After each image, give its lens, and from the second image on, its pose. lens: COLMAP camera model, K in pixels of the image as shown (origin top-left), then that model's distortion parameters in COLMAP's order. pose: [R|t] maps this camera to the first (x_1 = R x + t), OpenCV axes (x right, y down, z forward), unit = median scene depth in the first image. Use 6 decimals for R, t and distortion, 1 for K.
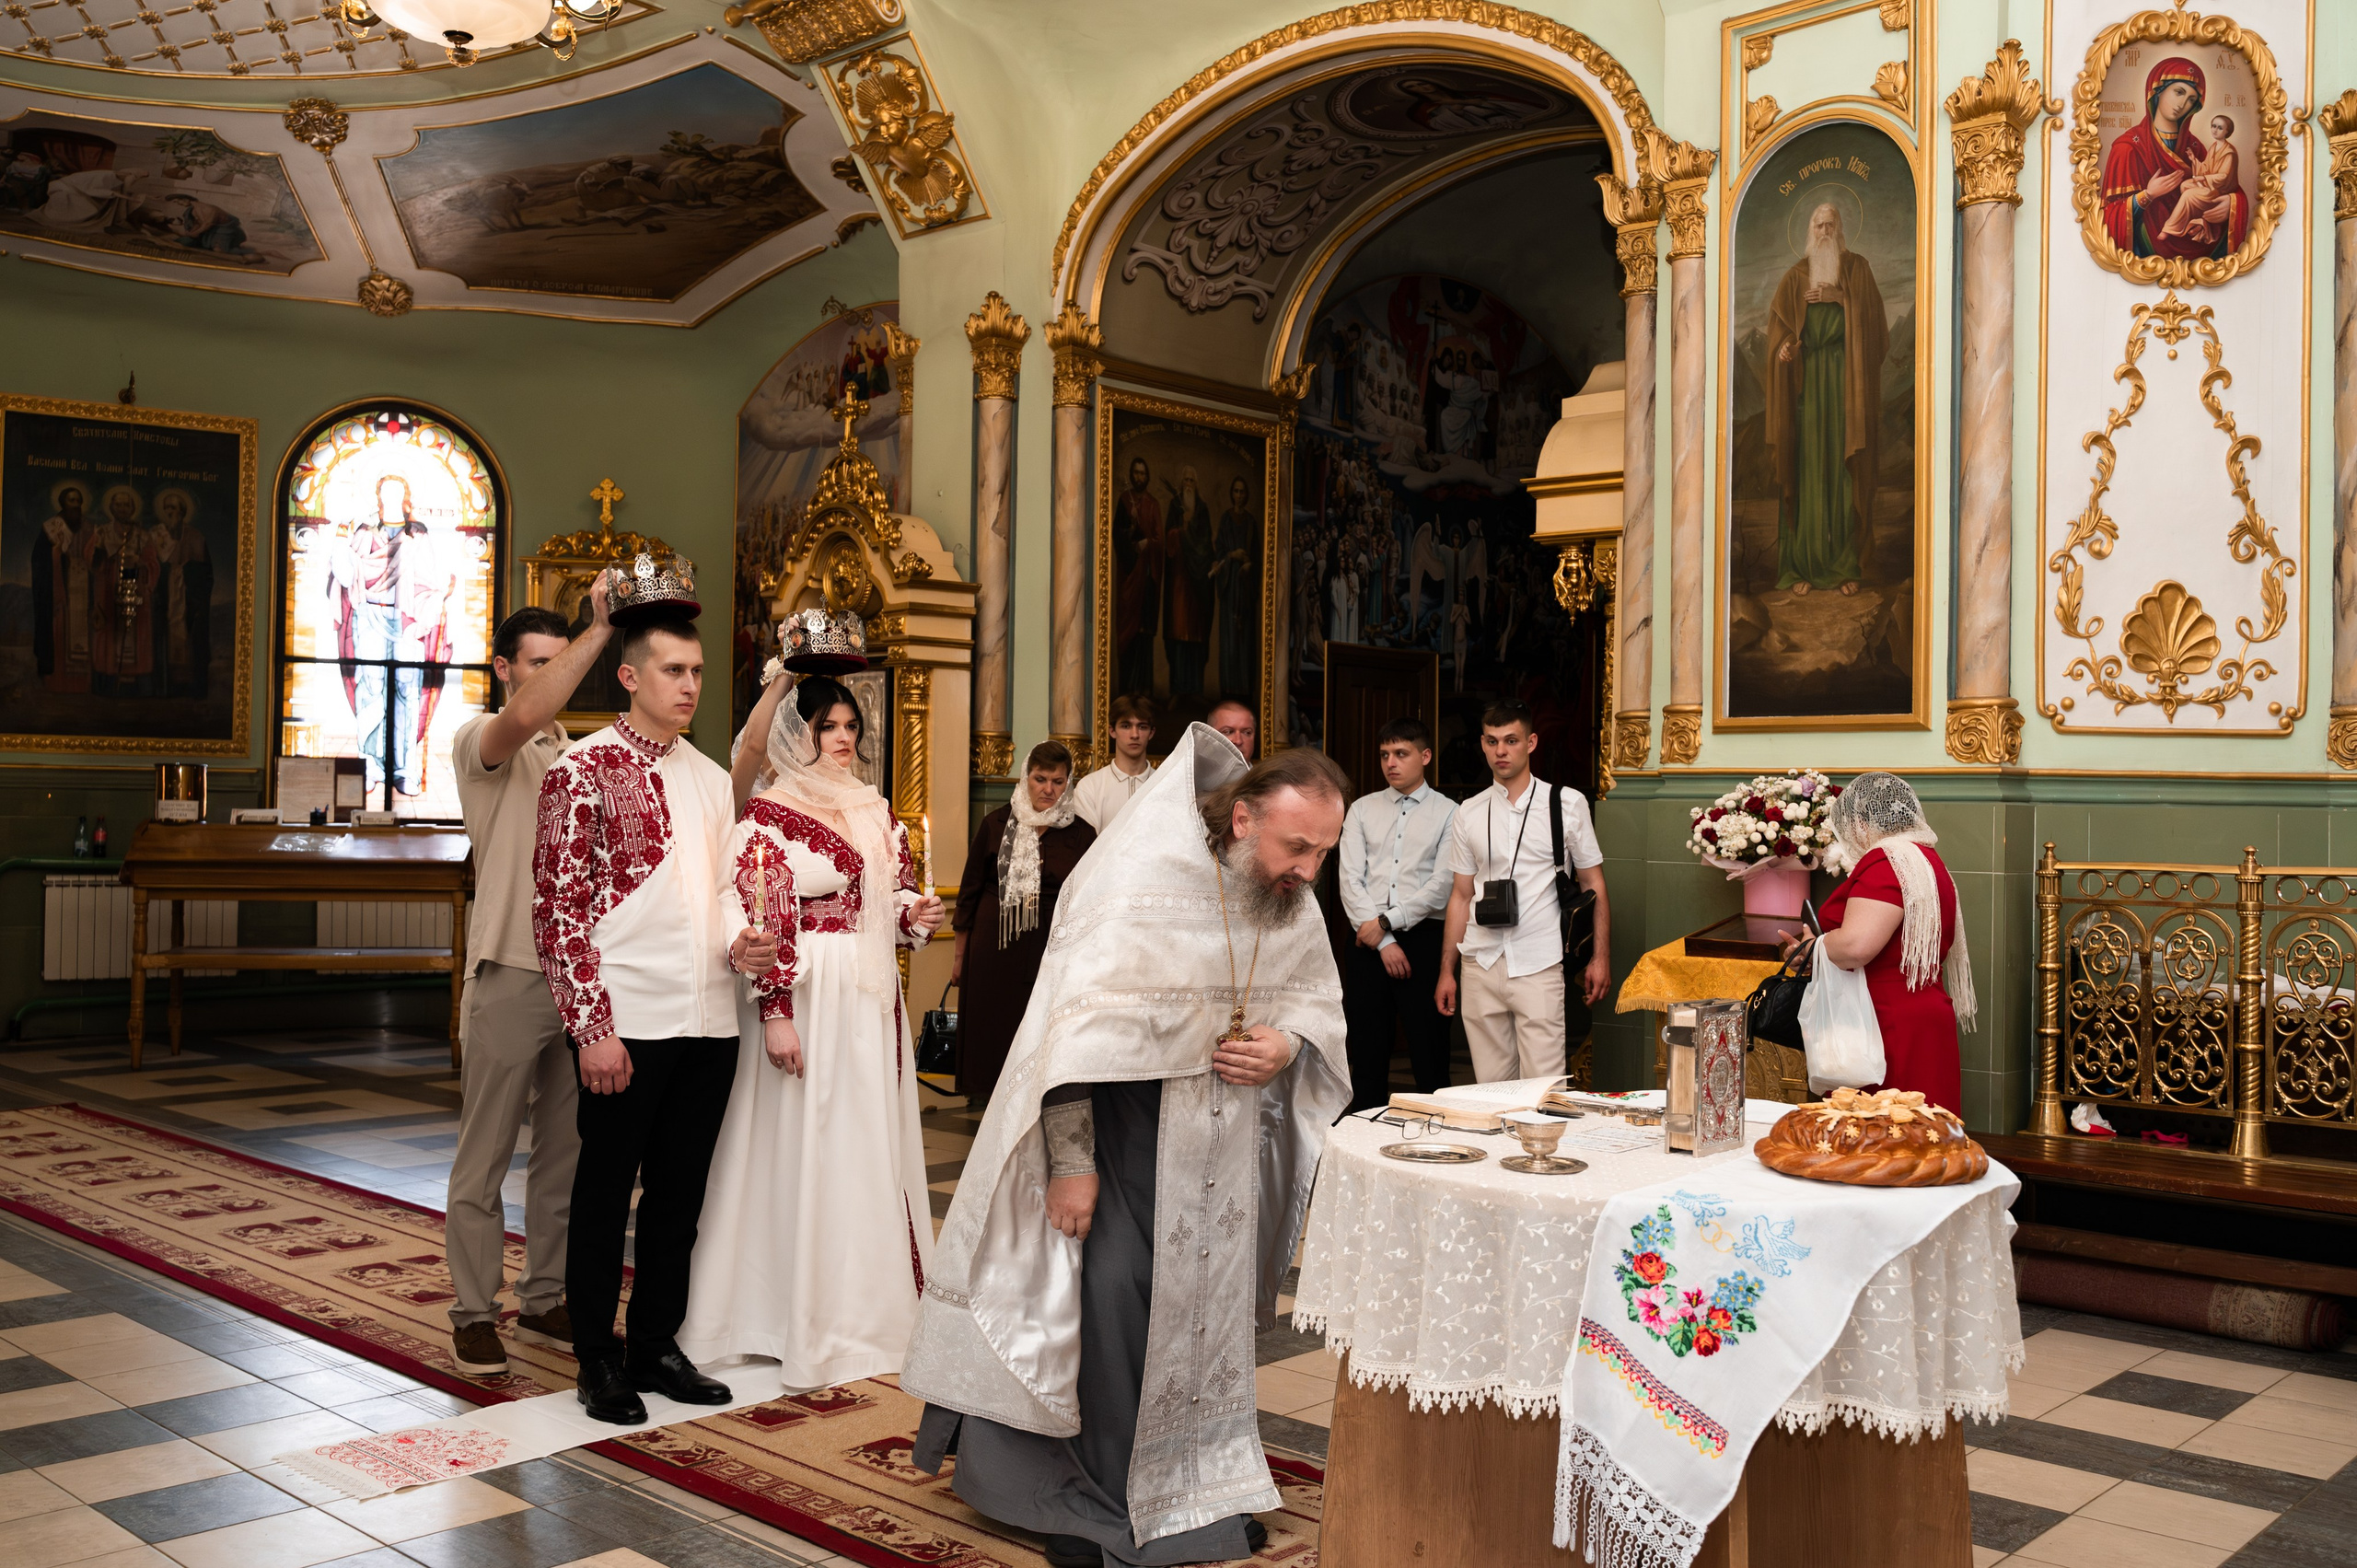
lens RADIAL K [[2080.5, 0, 1168.8], [0, 2080.5, 782.4], [0, 0, 1]] dist [0.004812, -0.016948]
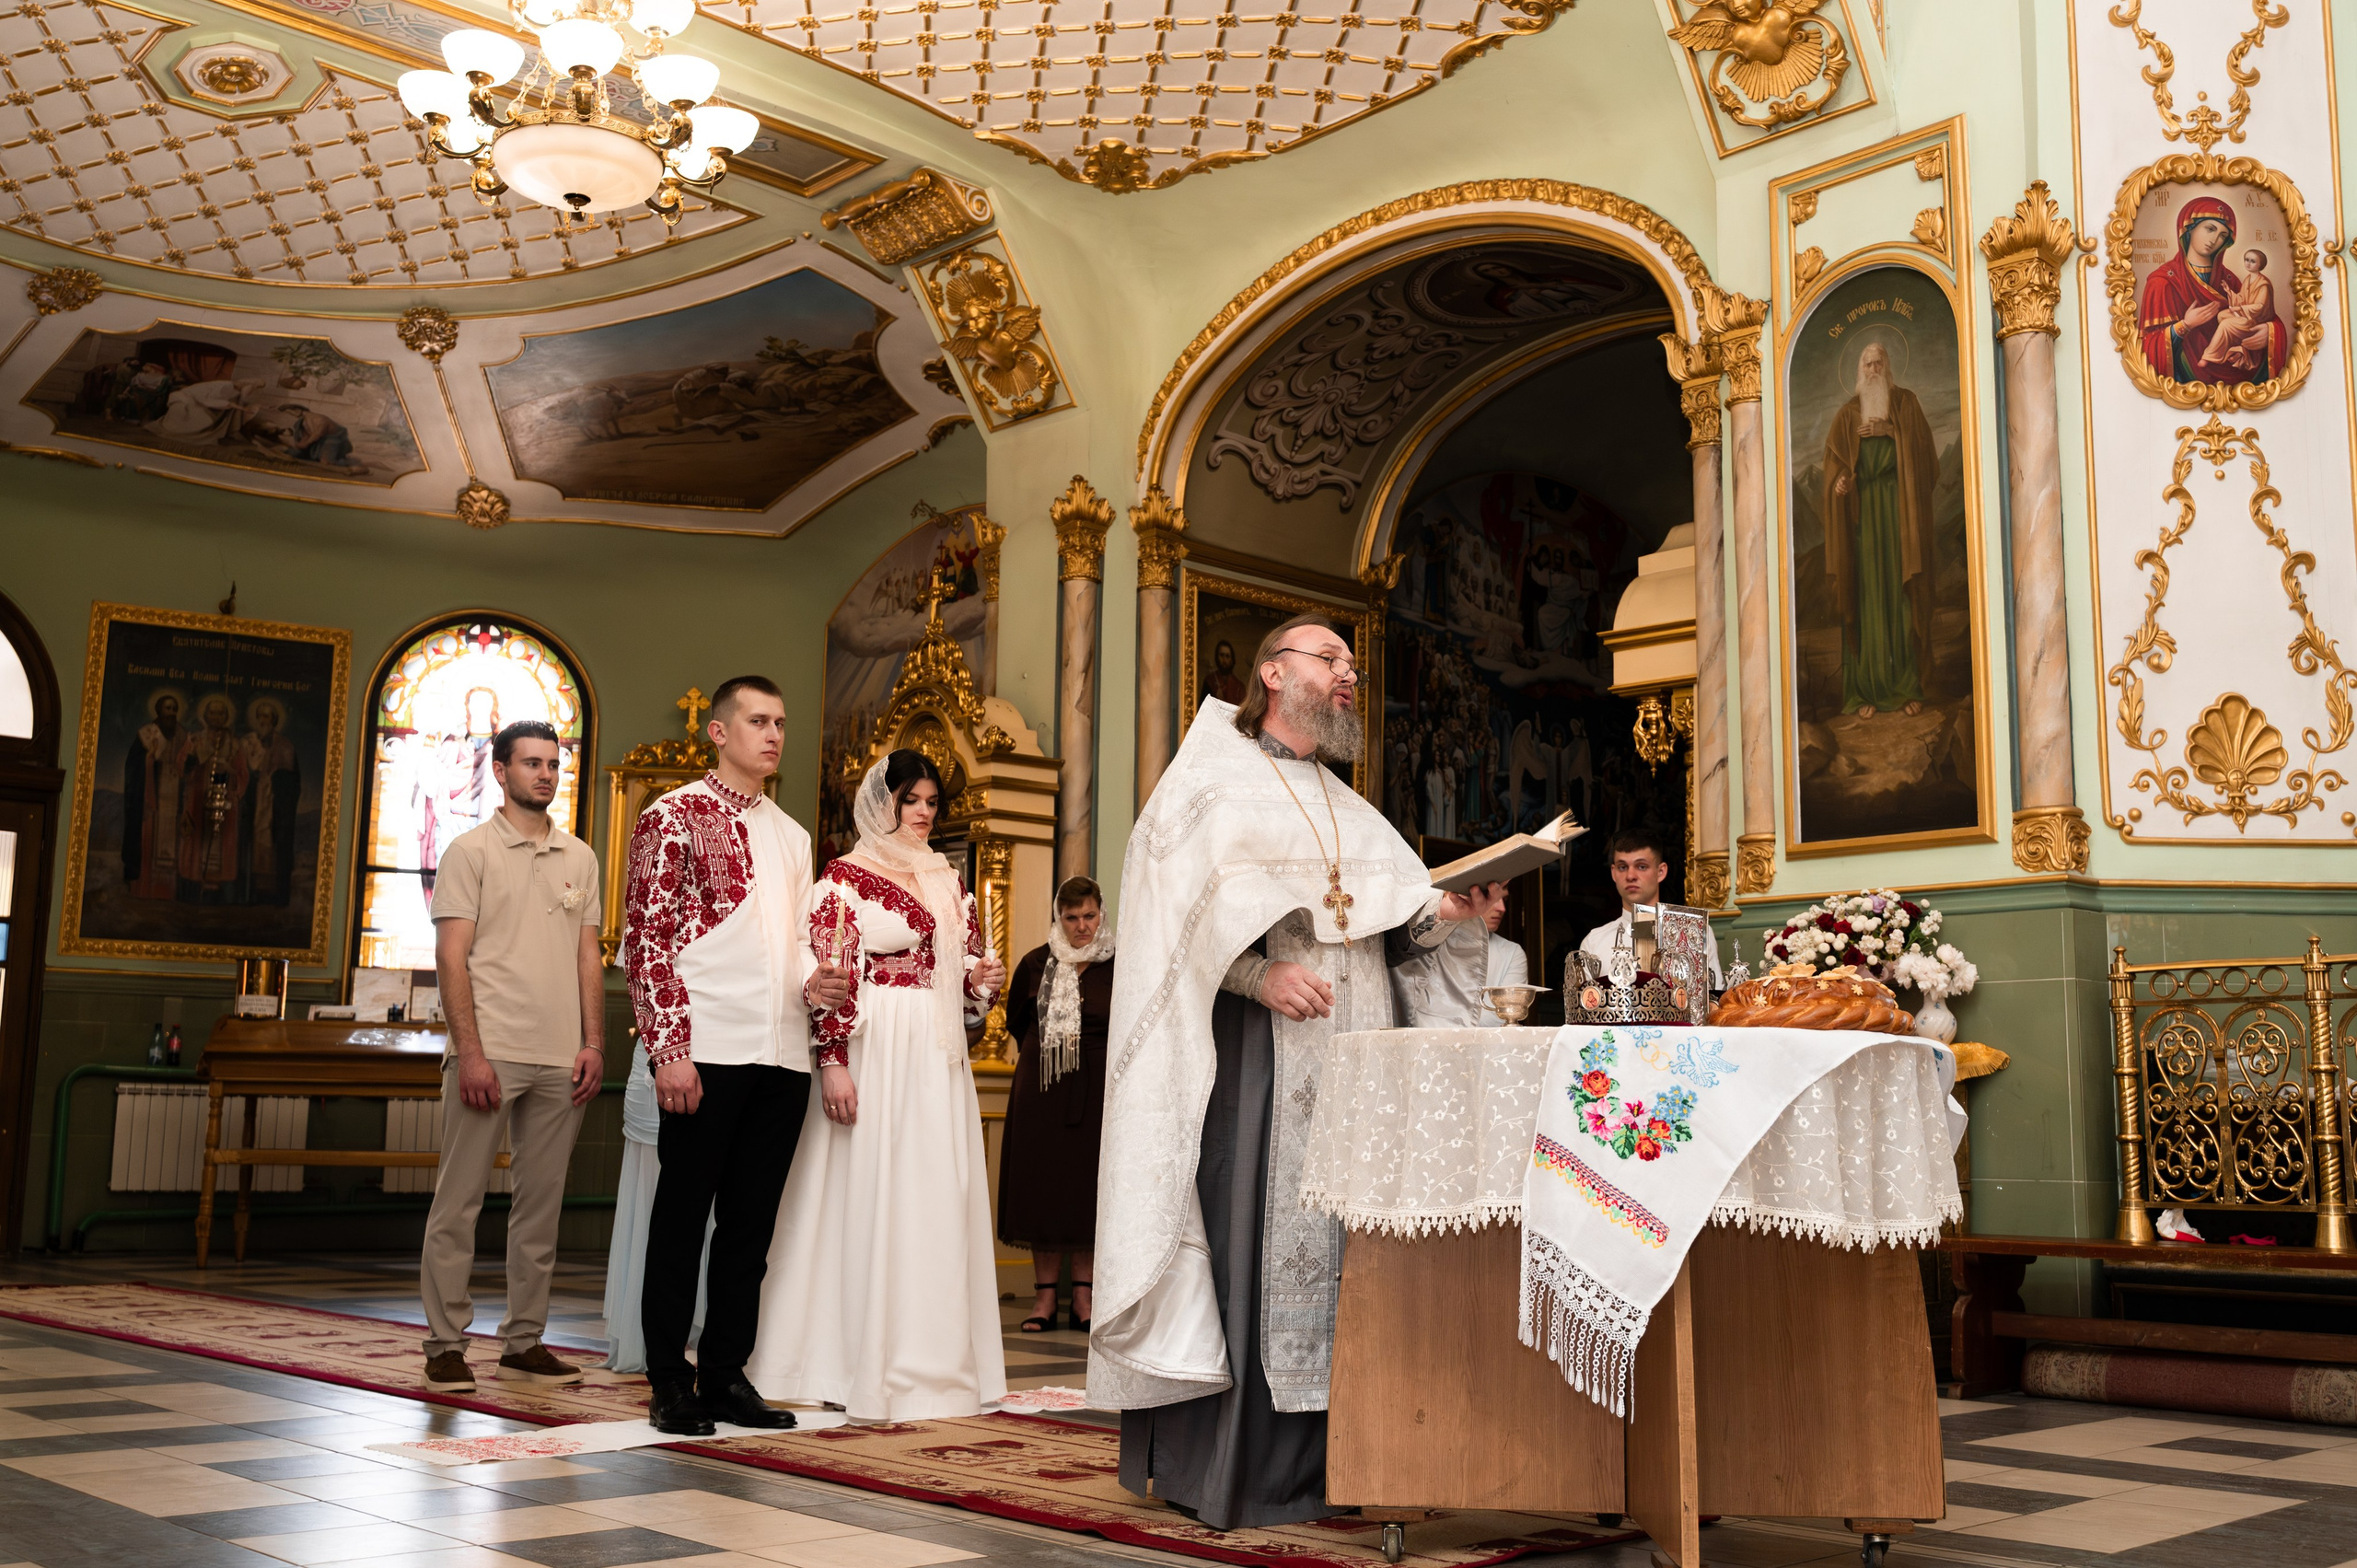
lens RADIAL K [[2287.4, 0, 1178.4], [0, 2287.4, 778.3], [0, 0, 1]] dist [0.003649, -0.013426]
pose [[0.998719, -0.008341, -0.049905, 0.017841], [0.001106, 0.989682, -0.143274, 0.066226], [0.050585, 0.143035, 0.988424, -0.073468]]
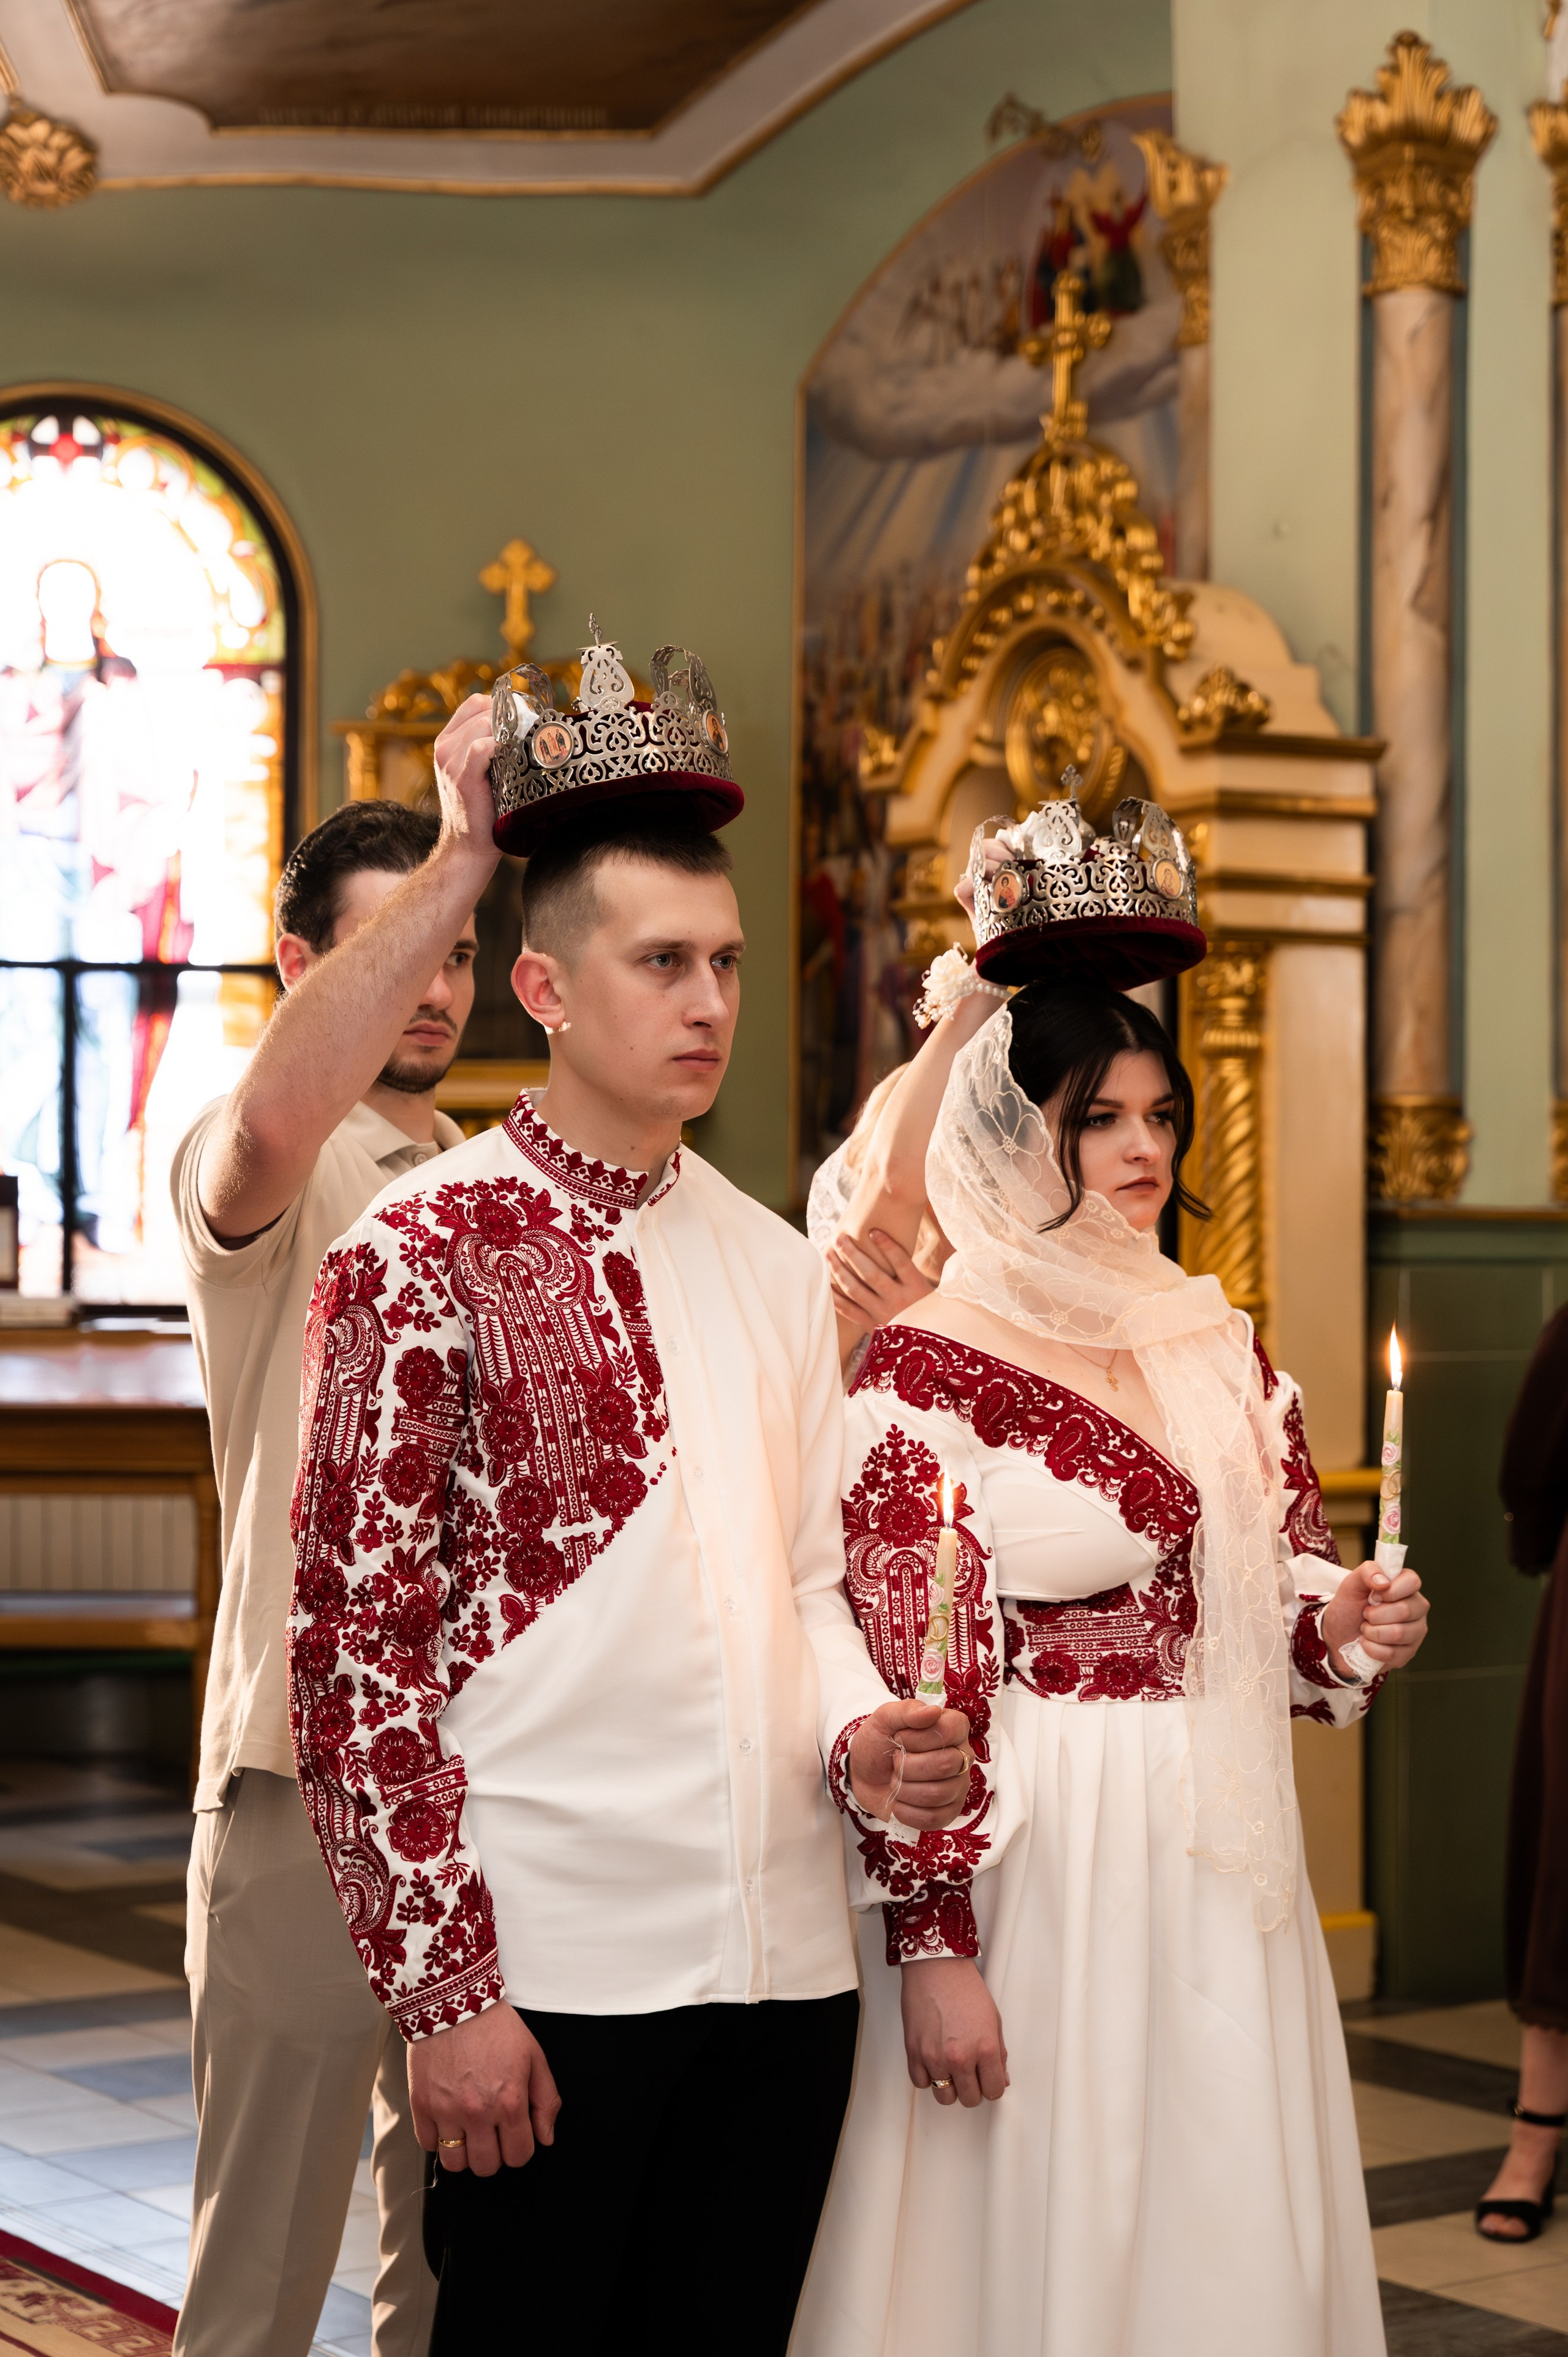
lens RADIAL K [[4269.3, 0, 825.0], [0, 4269.3, 1250.7], [0, 0, 1]] dist [-0.031430, -0.002564]
pose [[0.980435, -0.010425, -0.196565, -0.032167], [0.013565, 0.999801, 0.014631, -0.007227], [0.196373, -0.017011, 0.980382, 0.136323]]
